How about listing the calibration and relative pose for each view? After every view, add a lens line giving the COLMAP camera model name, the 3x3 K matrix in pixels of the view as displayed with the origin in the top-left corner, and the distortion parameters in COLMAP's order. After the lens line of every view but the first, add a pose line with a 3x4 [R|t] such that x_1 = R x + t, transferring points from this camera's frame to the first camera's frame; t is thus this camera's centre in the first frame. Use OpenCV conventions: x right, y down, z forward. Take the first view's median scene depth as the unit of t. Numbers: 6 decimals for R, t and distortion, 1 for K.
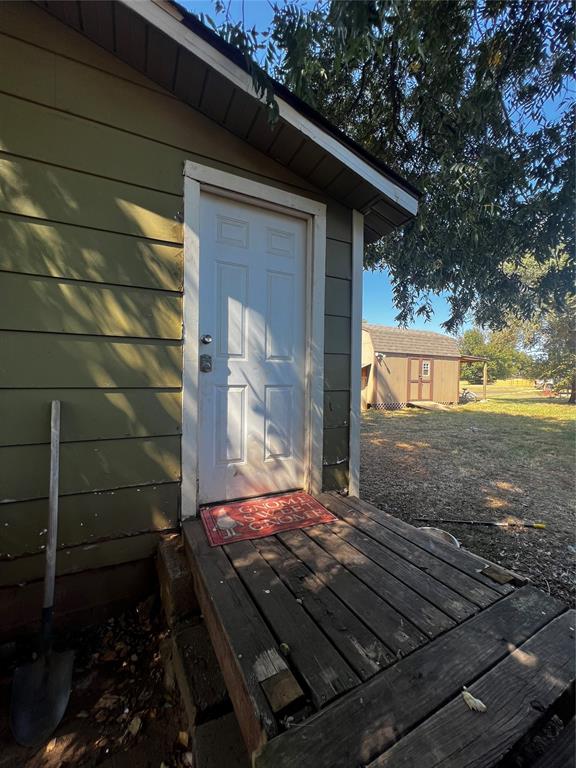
lens RADIAL K [[307.4, 0, 288.0], [0, 307.4, 384.0], [0, 0, 1]] dist [-0.001010, -0.000579]
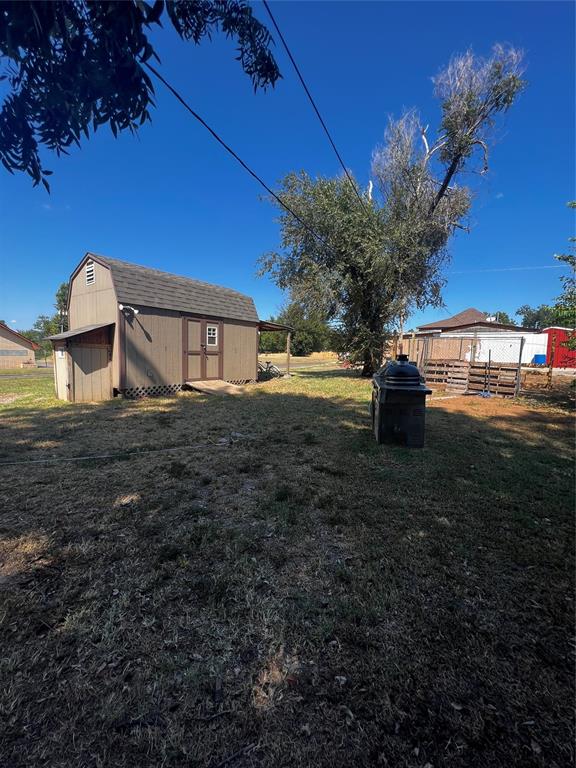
lens RADIAL K [[307.4, 0, 288.0], [0, 307.4, 384.0], [0, 0, 1]] dist [-0.001010, -0.000579]
pose [[0.873210, -0.038927, 0.485786, 0.250120], [-0.006974, 0.995705, 0.092323, -0.004397], [-0.487293, -0.084005, 0.869188, 0.275810]]
